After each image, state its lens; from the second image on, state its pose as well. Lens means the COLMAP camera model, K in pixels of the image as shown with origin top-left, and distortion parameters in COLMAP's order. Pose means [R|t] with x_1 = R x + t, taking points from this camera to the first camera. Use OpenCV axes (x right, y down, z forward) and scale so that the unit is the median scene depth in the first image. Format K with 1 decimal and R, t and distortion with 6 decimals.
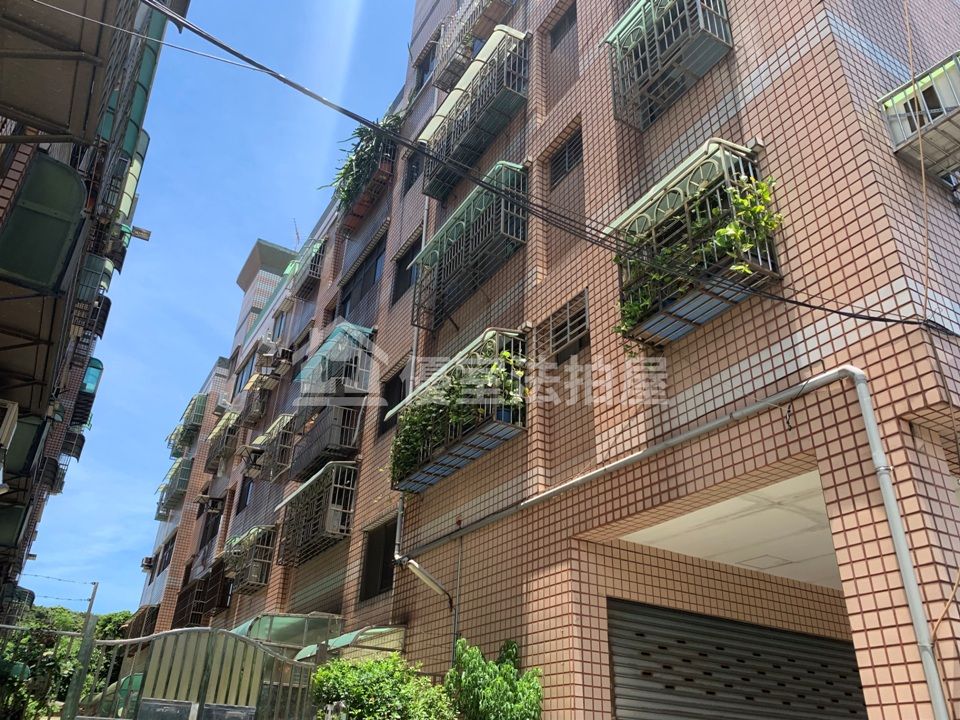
lens RADIAL K [[730.2, 0, 468.1], [0, 730.2, 376.1], [0, 0, 1]] dist [0.064546, -0.146110]
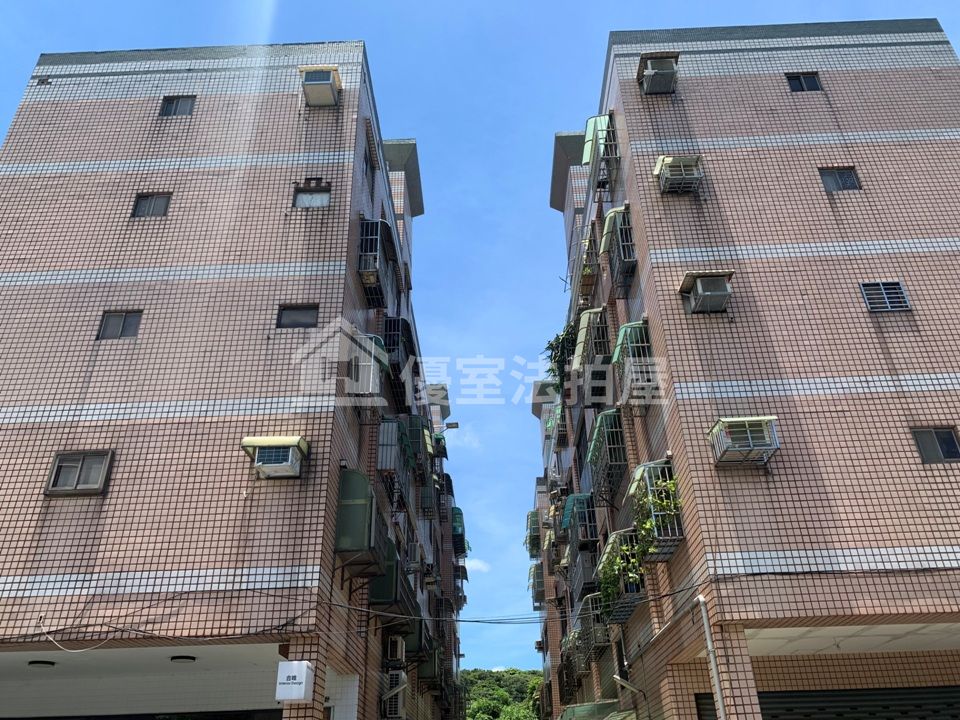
lens RADIAL K [[725.7, 0, 486.7], [0, 725.7, 382.2], [0, 0, 1]] dist [0.008383, -0.013837]
pose [[0.850889, -0.319147, -0.417293, 0.543481], [0.309003, 0.946429, -0.093755, -0.300553], [0.424860, -0.049170, 0.903923, -0.570341]]
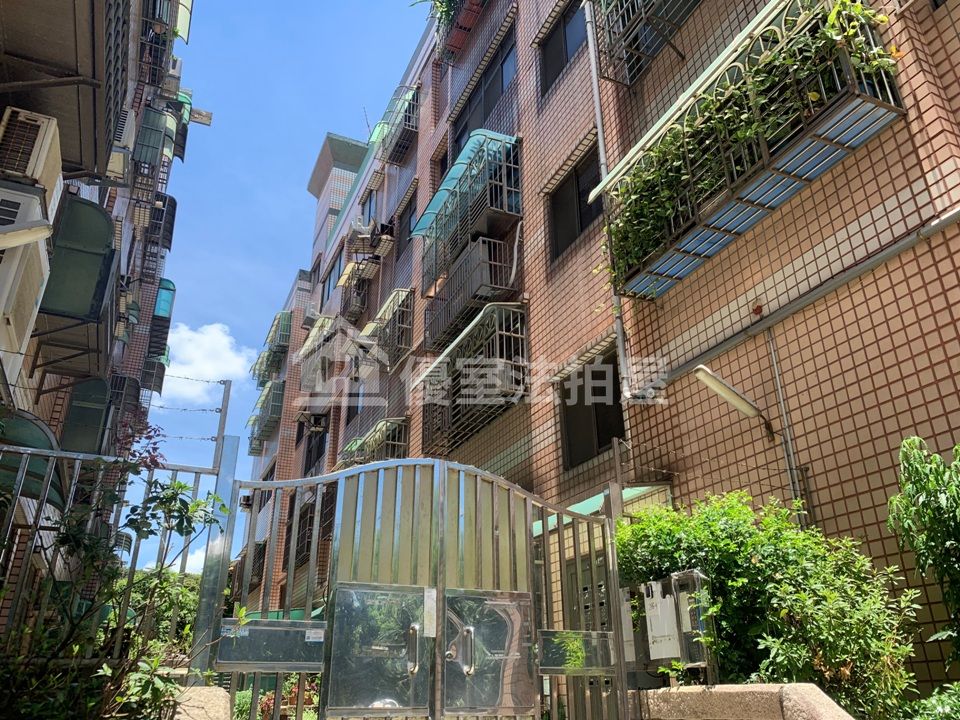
lens RADIAL K [[730.2, 0, 486.4], [0, 730.2, 362.1], [0, 0, 1]] dist [0.057688, -0.129575]
pose [[0.994220, -0.087846, -0.061721, -0.200167], [0.091296, 0.994277, 0.055482, 0.179483], [0.056494, -0.060796, 0.996550, 0.335996]]
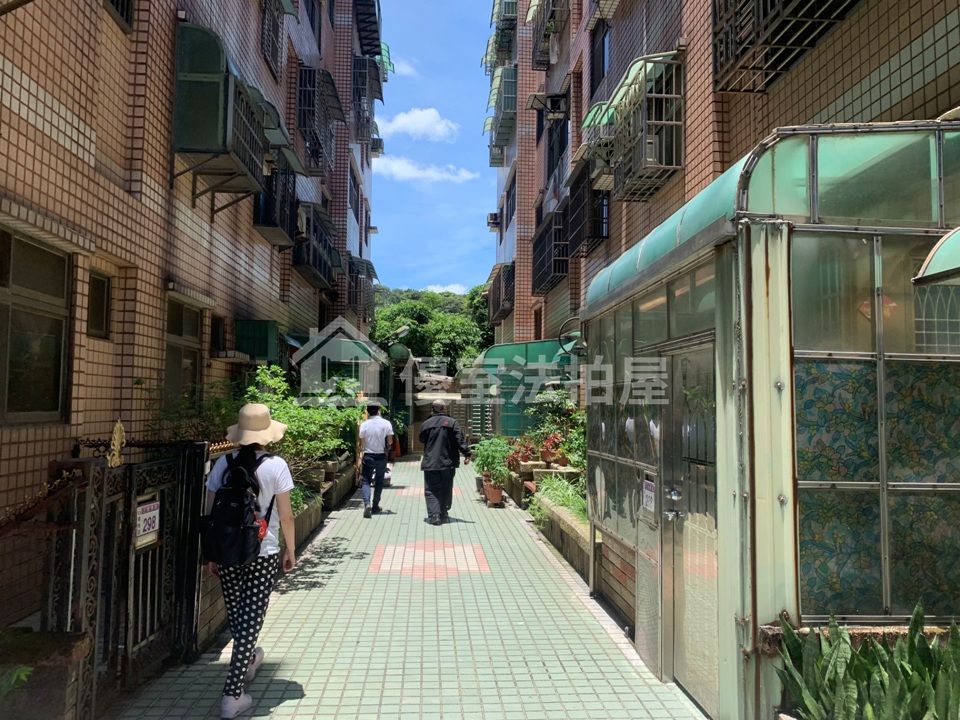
lens RADIAL K [[724.5, 0, 477.9], [0, 724.5, 375.0], [0, 0, 1]] dist [0.064874, -0.202228]
pose [[0.894274, -0.046680, -0.445079, -0.300820], [0.233977, 0.896556, 0.376087, 0.314001], [0.381483, -0.440464, 0.812689, 0.787321]]
